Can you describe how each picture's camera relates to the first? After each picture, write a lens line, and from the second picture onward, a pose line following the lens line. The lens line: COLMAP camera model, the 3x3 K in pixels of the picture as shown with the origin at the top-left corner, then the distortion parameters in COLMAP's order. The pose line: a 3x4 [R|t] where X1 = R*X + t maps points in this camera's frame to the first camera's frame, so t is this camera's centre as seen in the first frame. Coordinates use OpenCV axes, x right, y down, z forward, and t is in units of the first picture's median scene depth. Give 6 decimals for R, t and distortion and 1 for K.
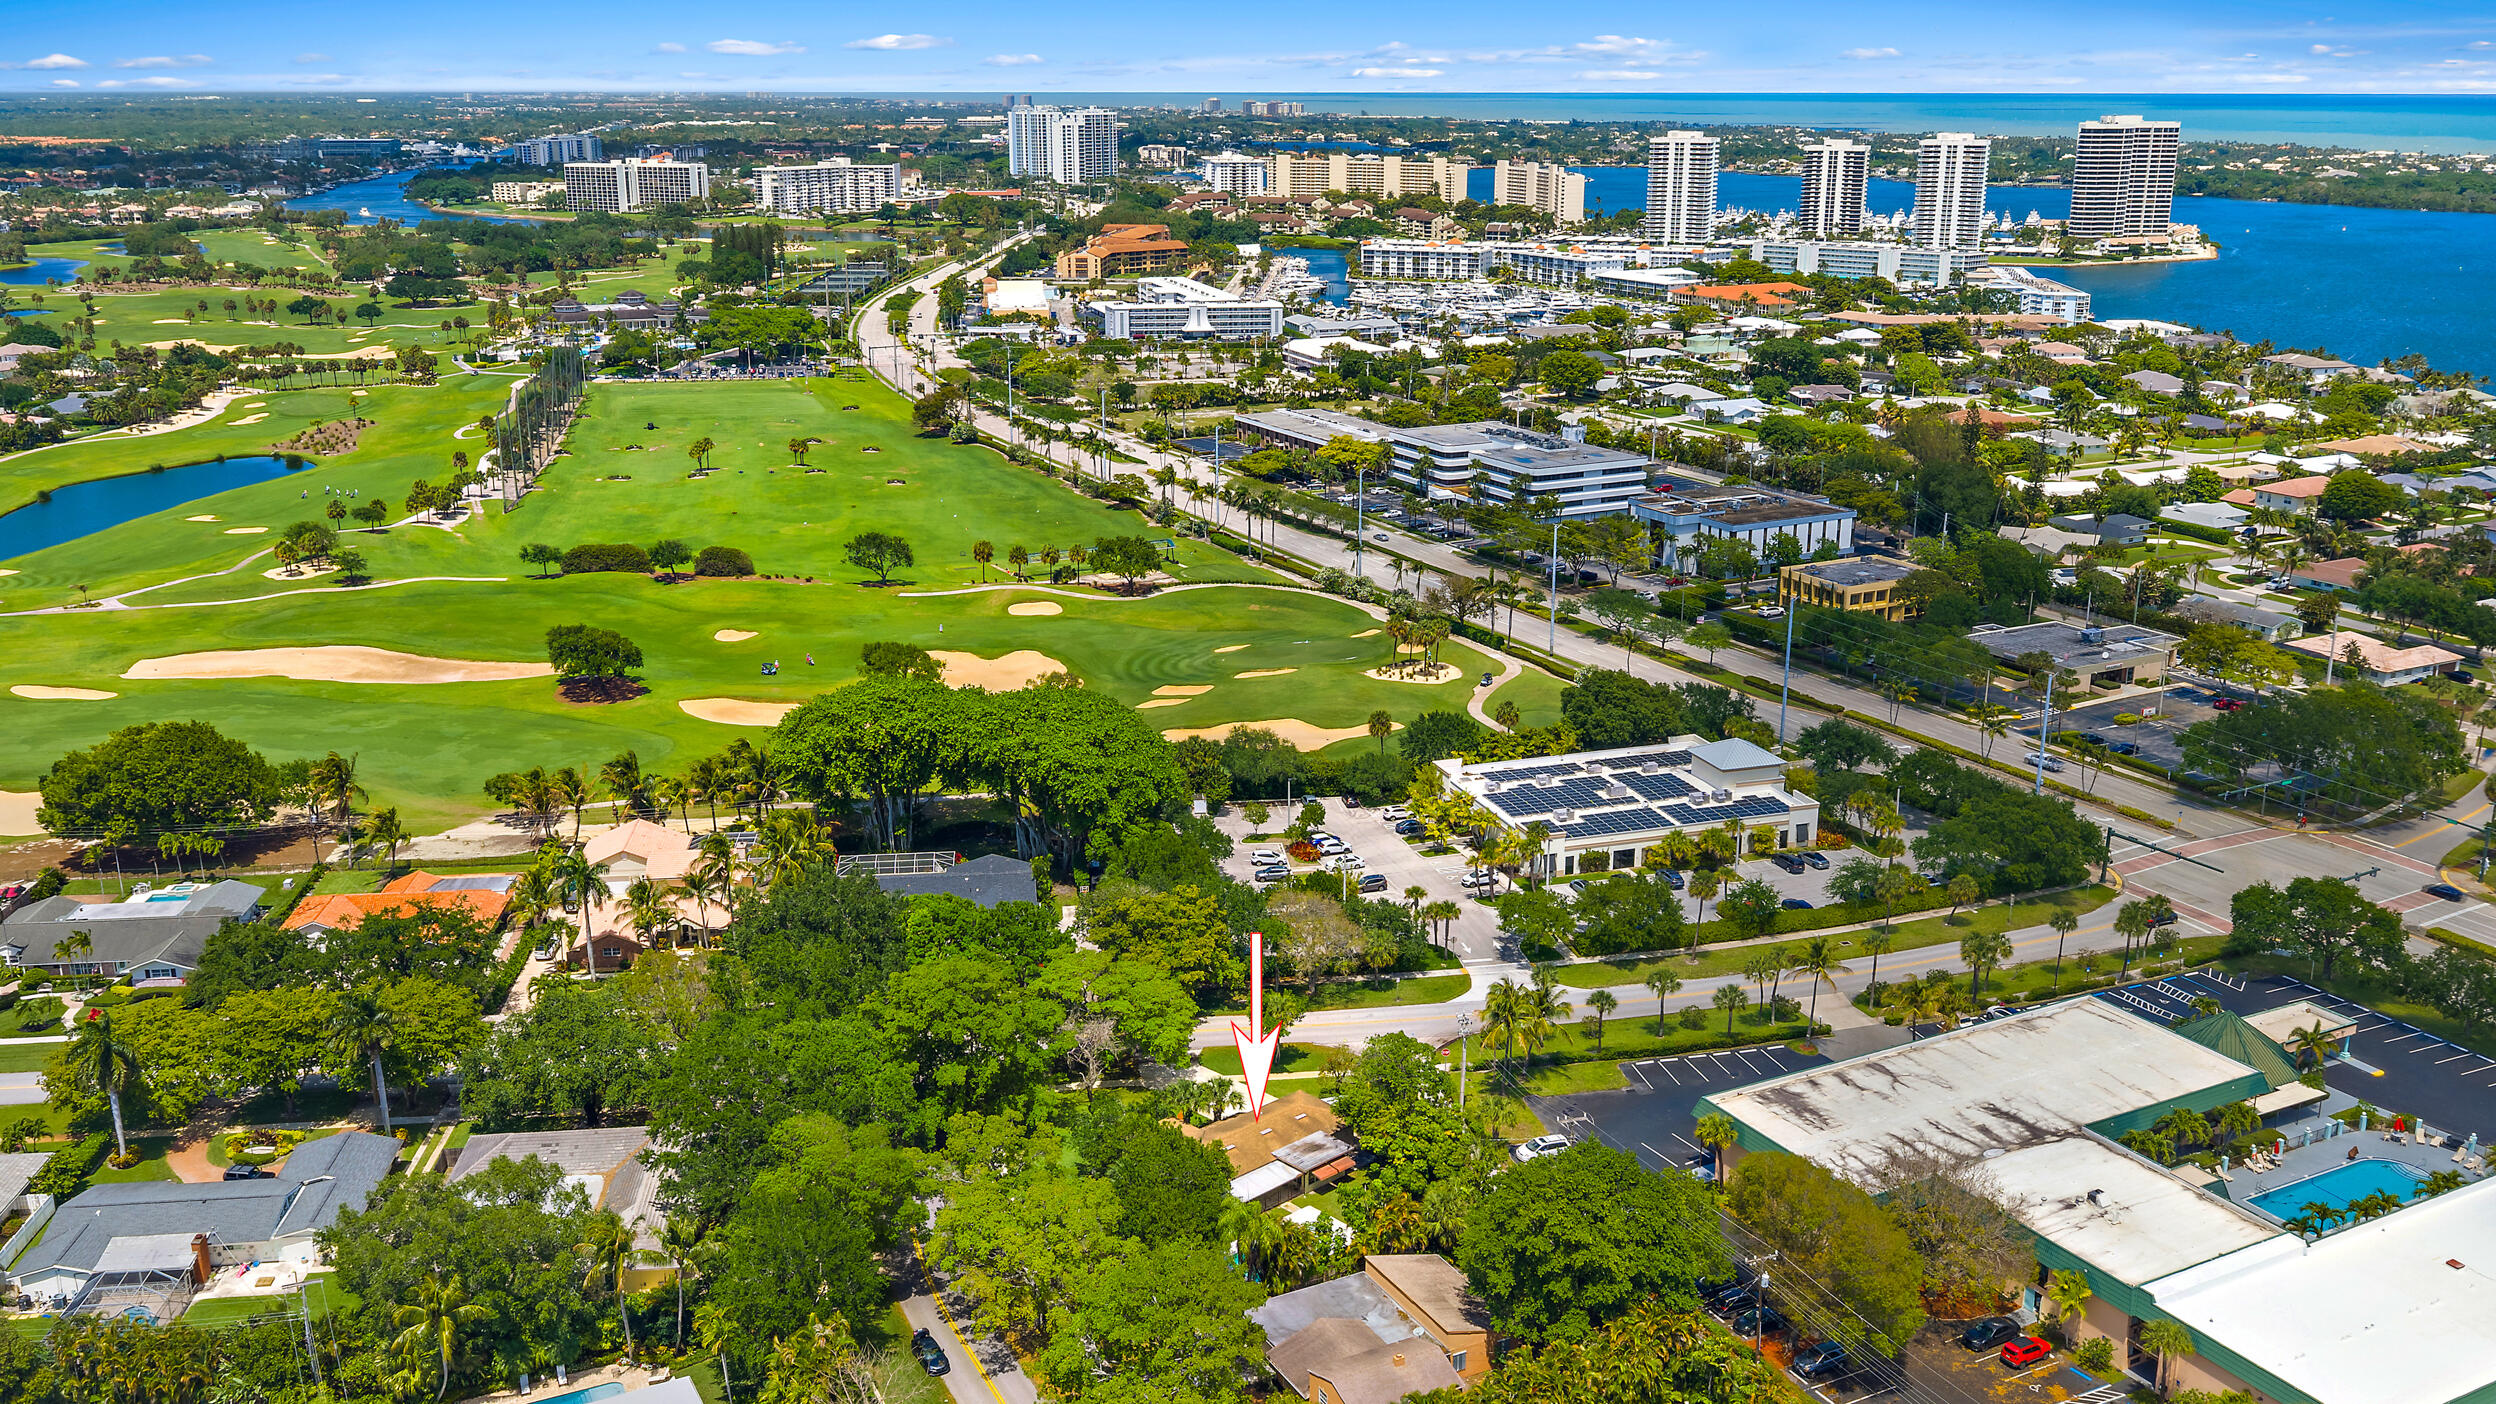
lens RADIAL K [[2085.1, 0, 1248.0], [0, 2085.1, 702.0], [0, 0, 1]] dist [0.004677, -0.015776]
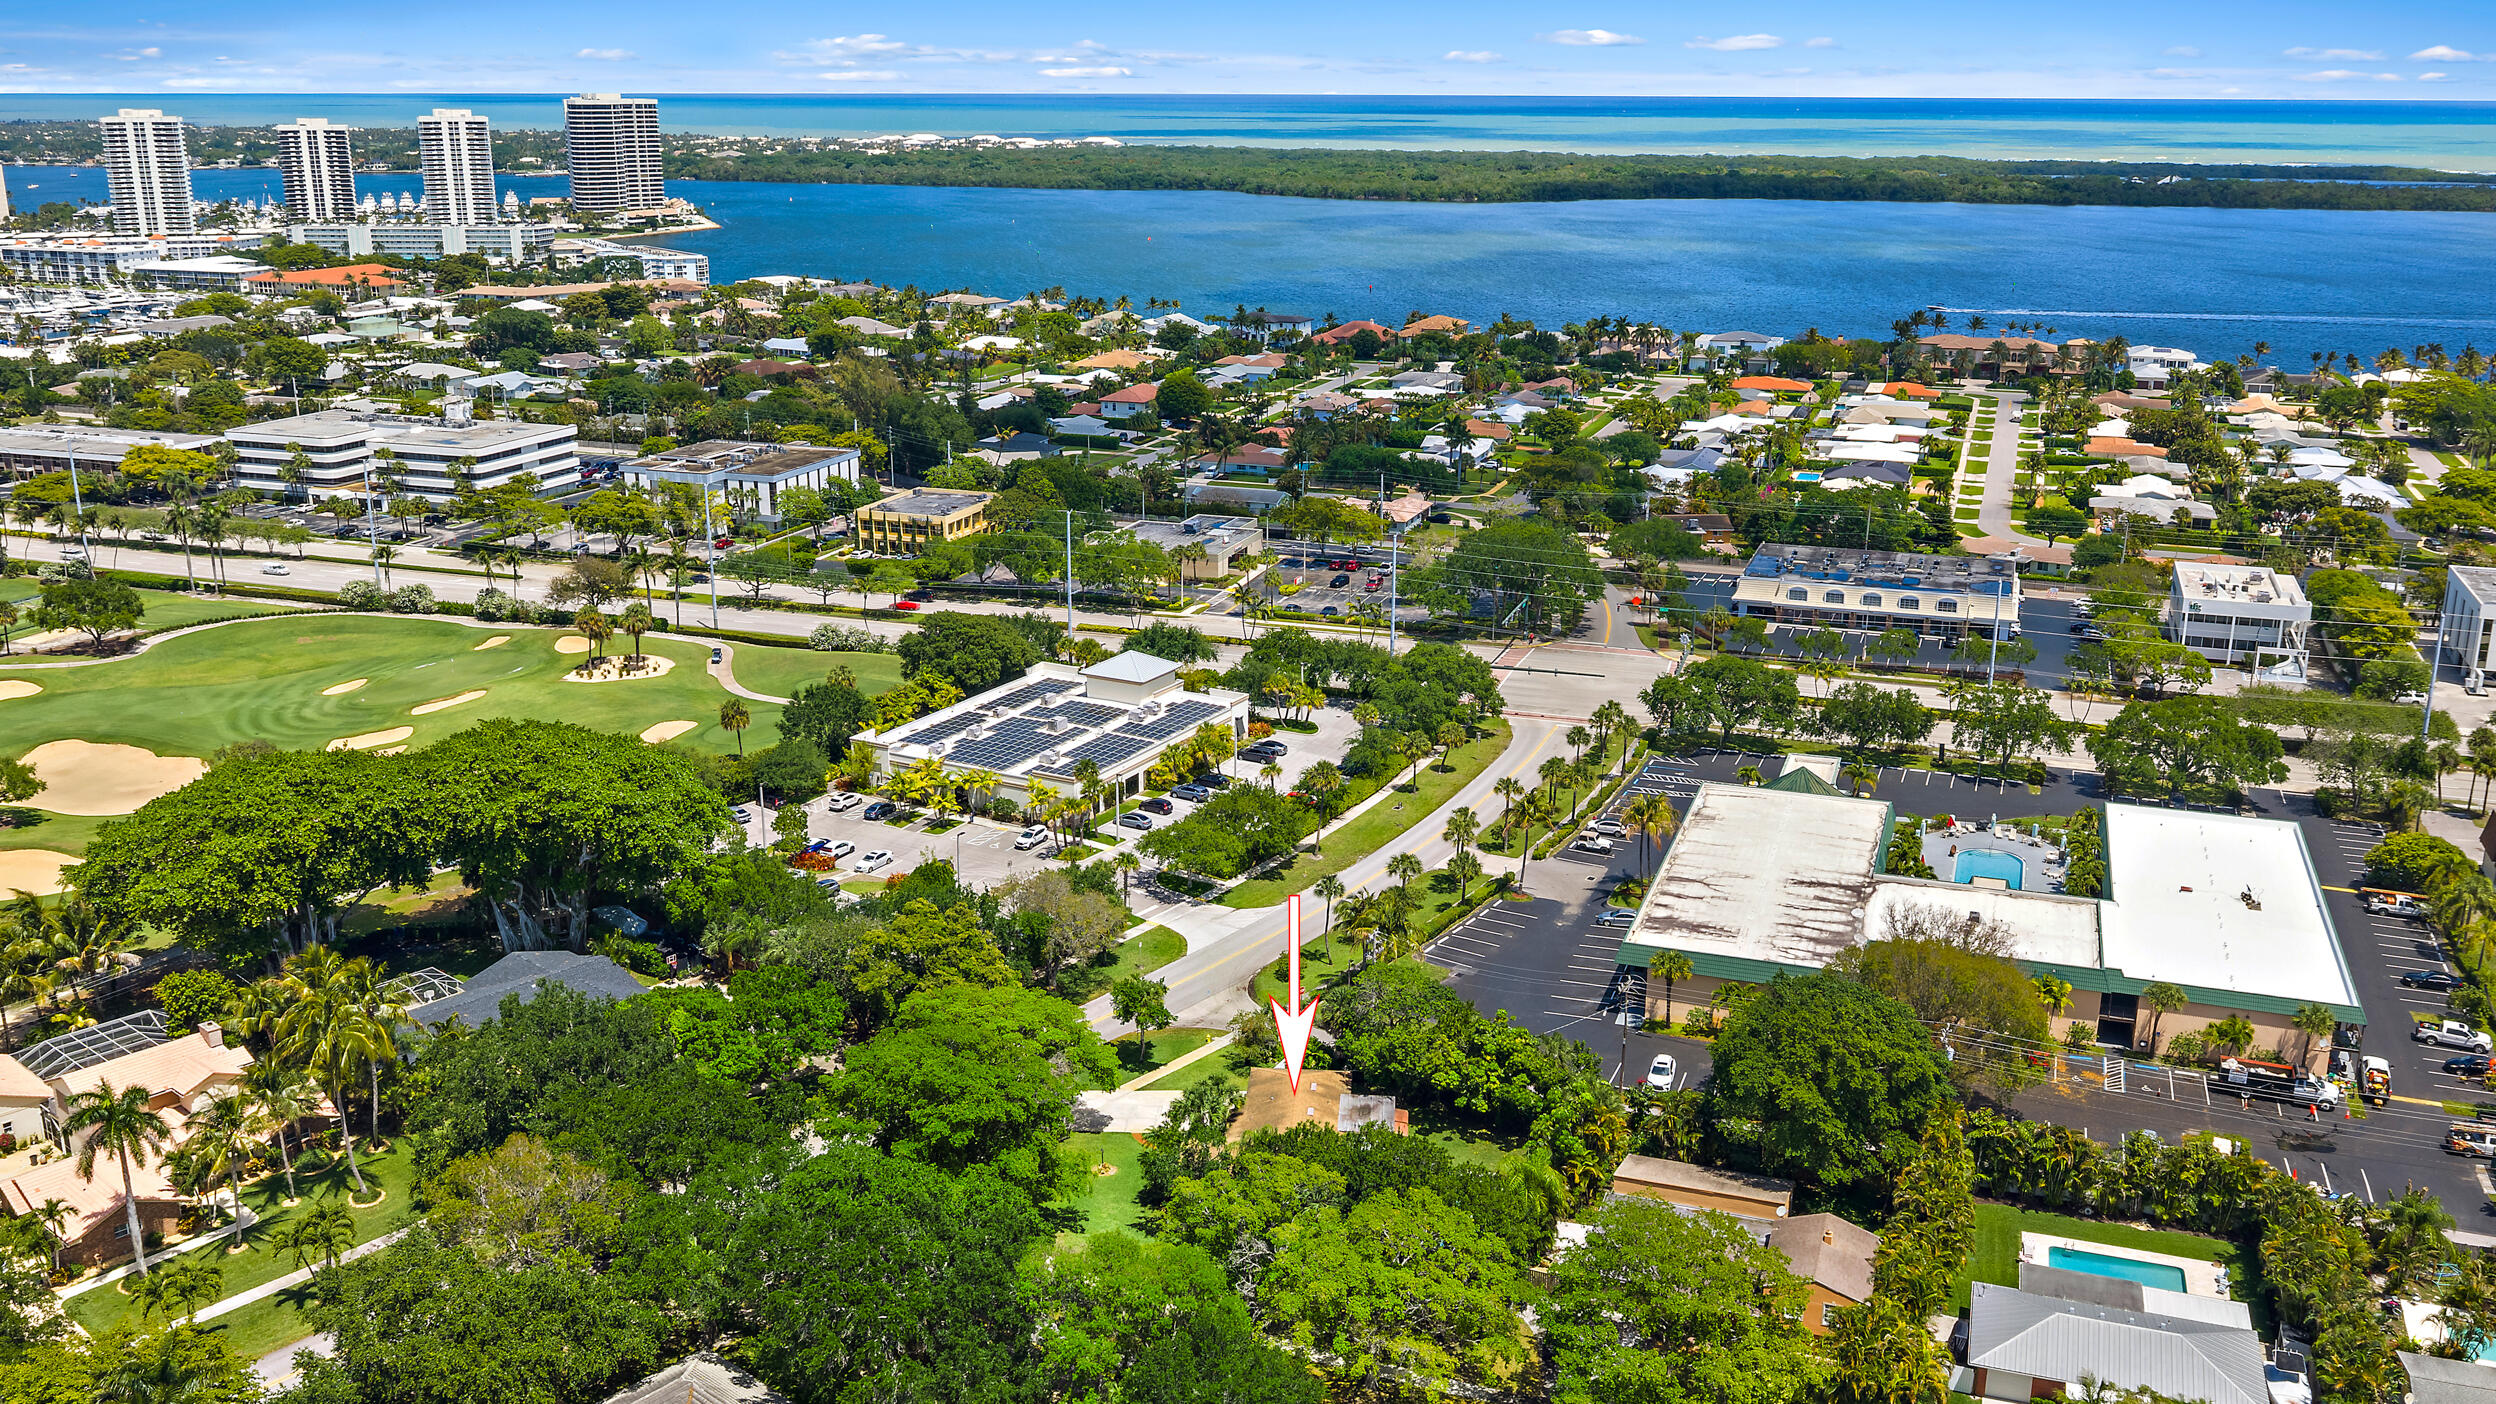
lens RADIAL K [[2085.1, 0, 1248.0], [0, 2085.1, 702.0], [0, 0, 1]] dist [0.004677, -0.015776]
pose [[0.744640, -0.184748, 0.641389, -0.239840], [0.182485, 0.980670, 0.070614, -0.012159], [-0.642036, 0.064462, 0.763959, 0.153242]]
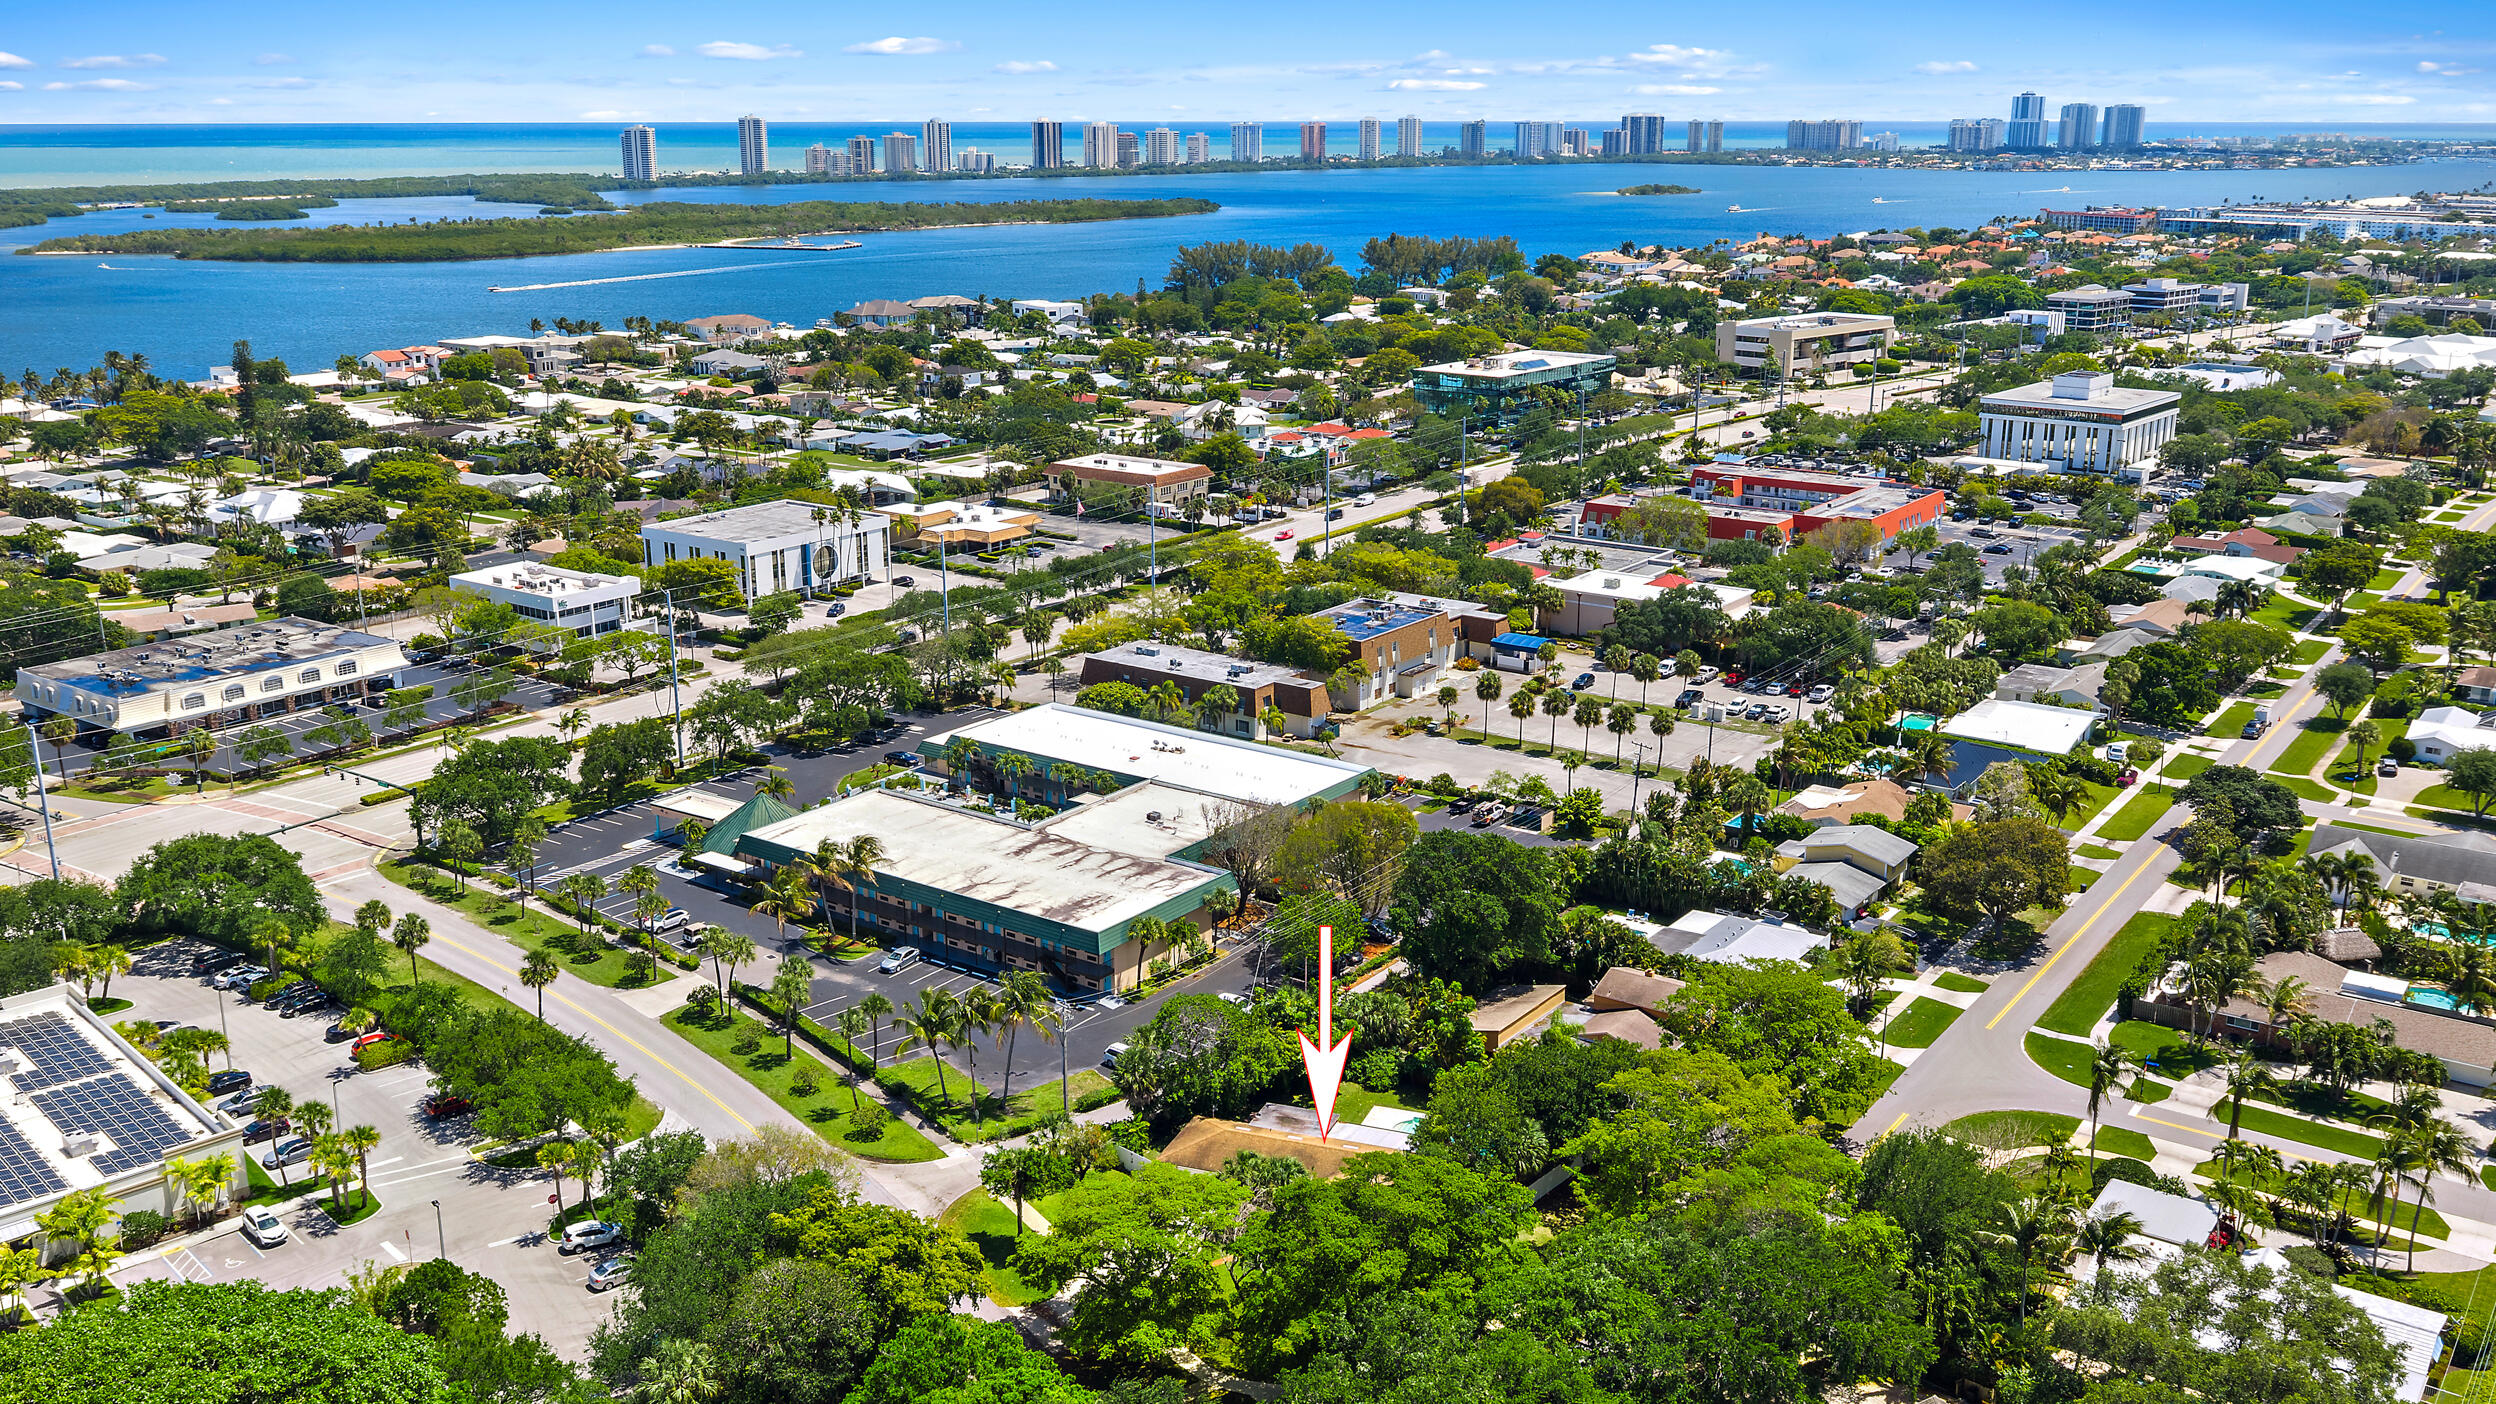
lens RADIAL K [[2085.1, 0, 1248.0], [0, 2085.1, 702.0], [0, 0, 1]] dist [0.004677, -0.015776]
pose [[-0.426182, -0.241299, 0.871862, -0.310534], [0.252807, 0.893603, 0.370893, -0.125730], [-0.868595, 0.378481, -0.319836, 0.547895]]
